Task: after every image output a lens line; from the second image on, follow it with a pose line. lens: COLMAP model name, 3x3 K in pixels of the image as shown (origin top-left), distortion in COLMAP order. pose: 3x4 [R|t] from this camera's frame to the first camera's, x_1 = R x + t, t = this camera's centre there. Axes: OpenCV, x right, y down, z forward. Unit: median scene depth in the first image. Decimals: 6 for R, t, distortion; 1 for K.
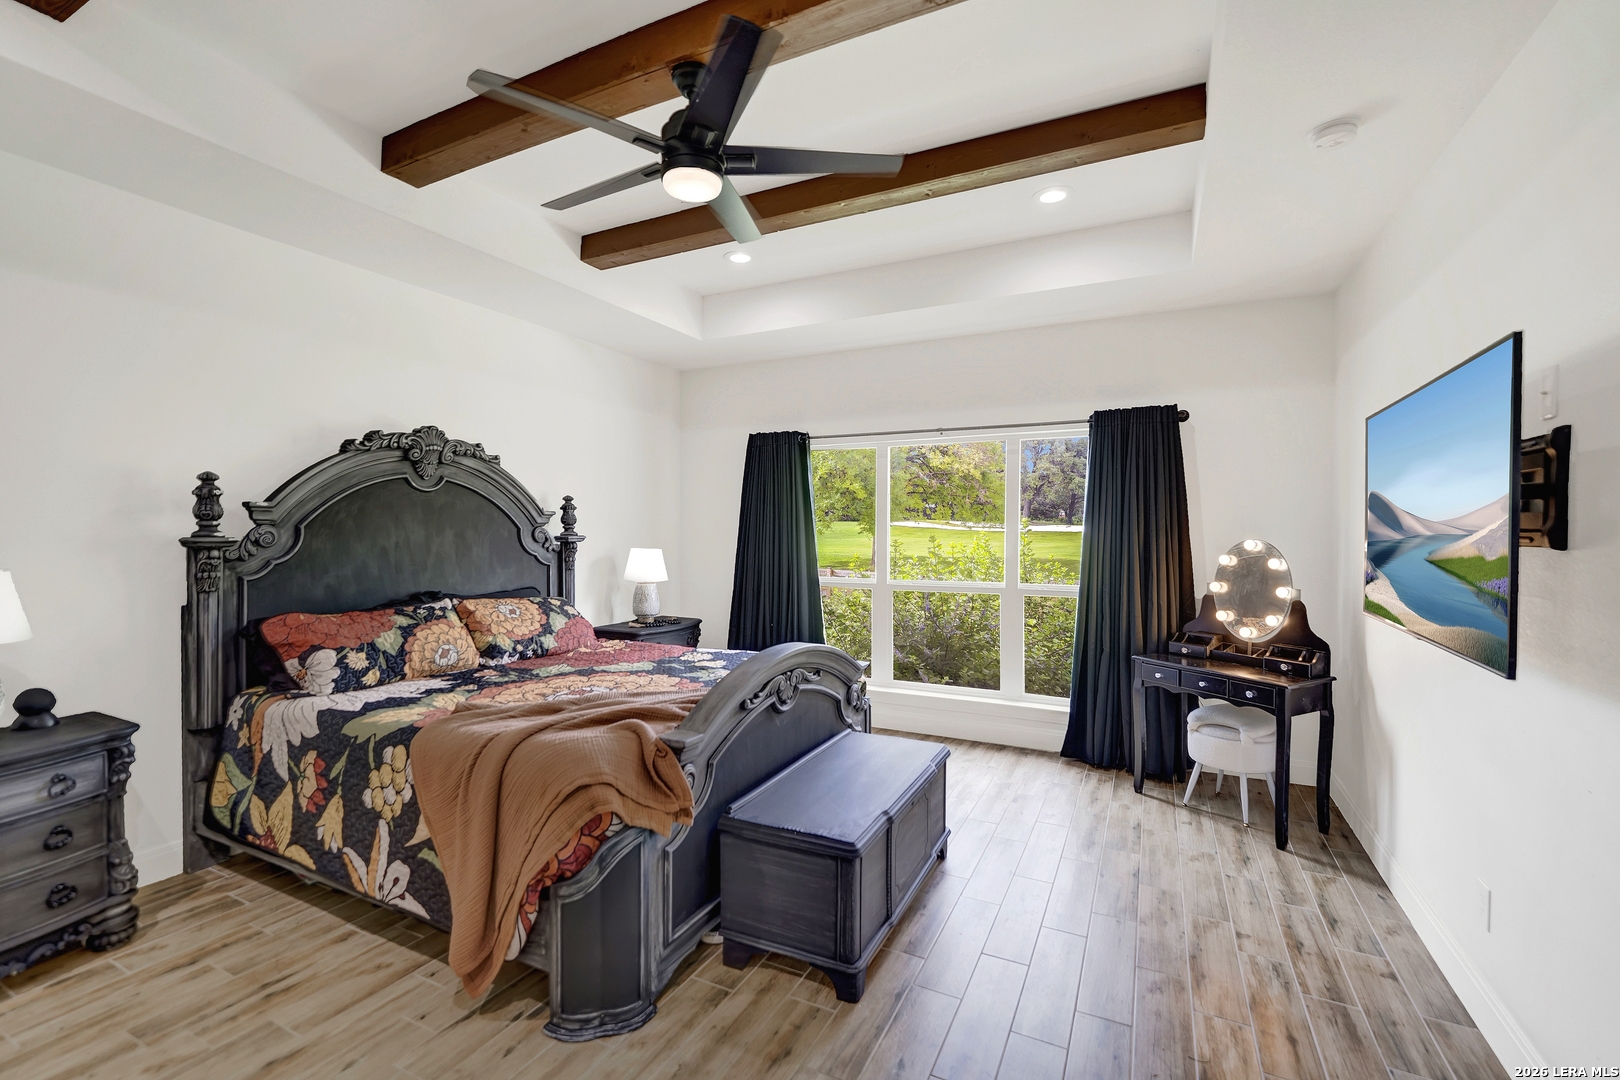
lens RADIAL K [[693.1, 0, 812.1], [0, 693.1, 548.2], [0, 0, 1]] dist [-0.015618, 0.000614]
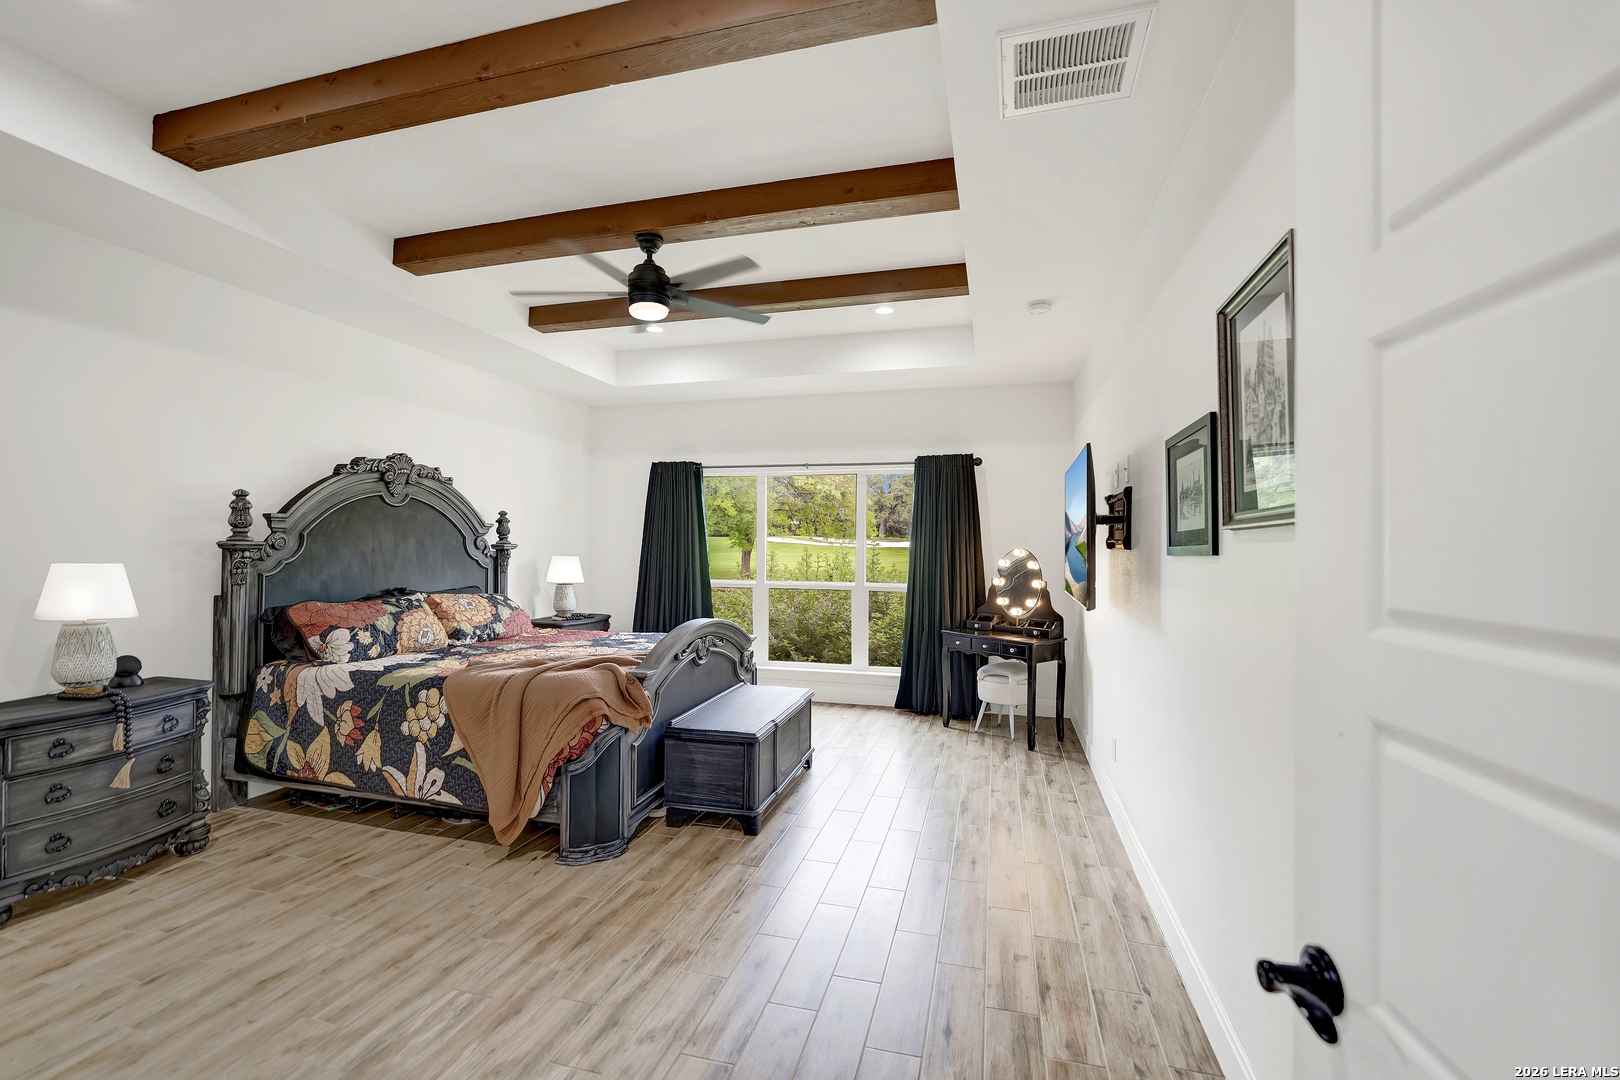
lens RADIAL K [[672.4, 0, 821.4], [0, 672.4, 548.1], [0, 0, 1]] dist [-0.016194, -0.000066]
pose [[0.978213, 0.002194, 0.207591, -0.094095], [0.002351, 0.999763, -0.021643, 0.027684], [-0.207589, 0.021659, 0.977976, -0.456617]]
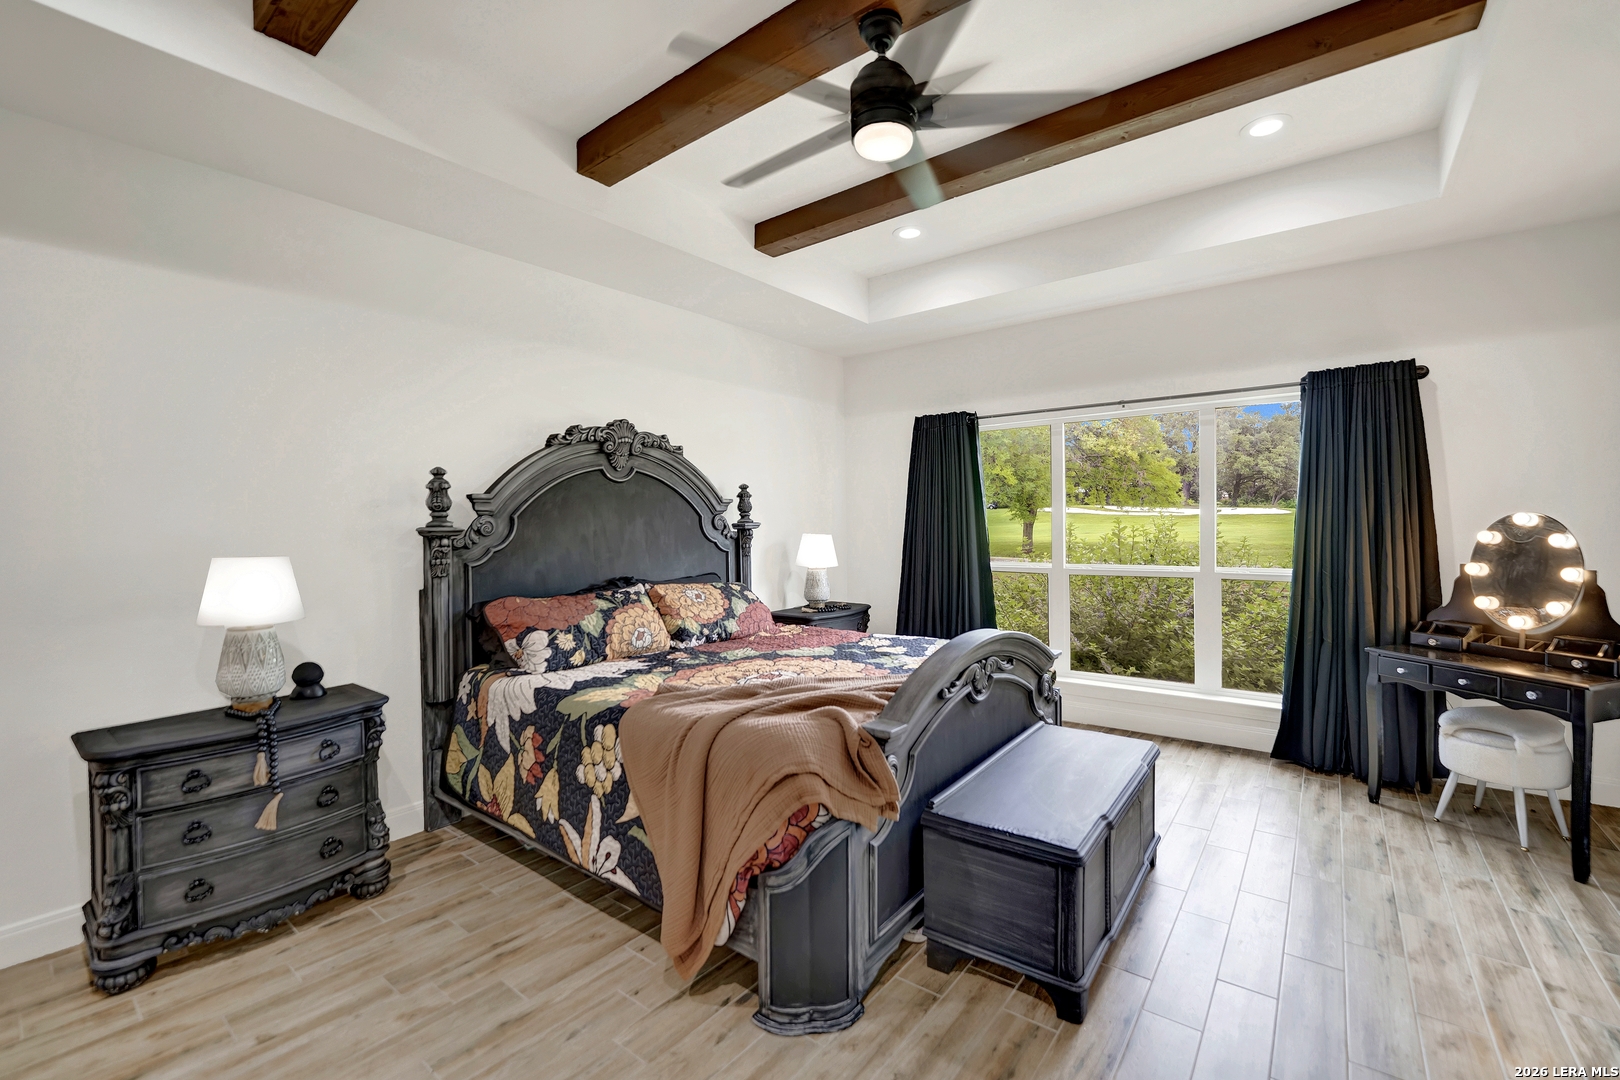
lens RADIAL K [[672.4, 0, 830.8], [0, 672.4, 544.3], [0, 0, 1]] dist [-0.016194, -0.000066]
pose [[0.982666, -0.012299, -0.184976, -0.074330], [0.014310, 0.999852, 0.009540, 0.010814], [0.184831, -0.012022, 0.982697, 0.069724]]
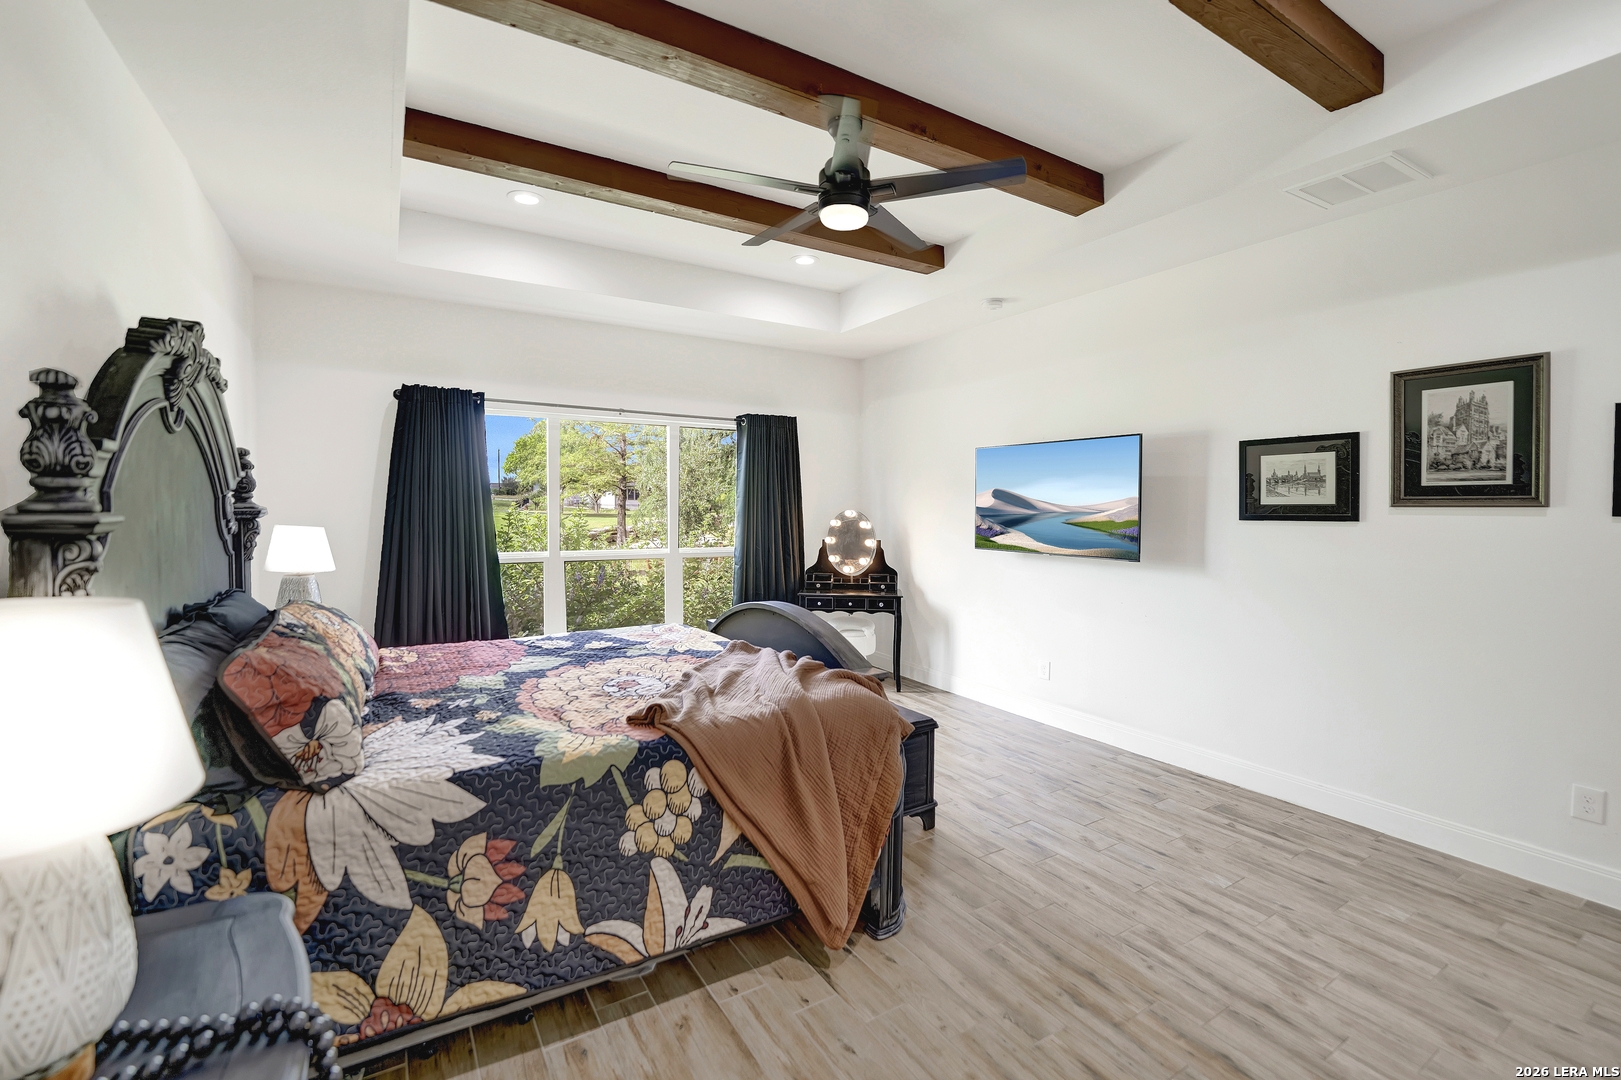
lens RADIAL K [[672.8, 0, 804.3], [0, 672.8, 524.5], [0, 0, 1]] dist [-0.016194, -0.000066]
pose [[0.547562, -0.022055, 0.836474, -1.060424], [0.014502, 0.999753, 0.016867, -0.010438], [-0.836639, 0.002895, 0.547746, 0.372498]]
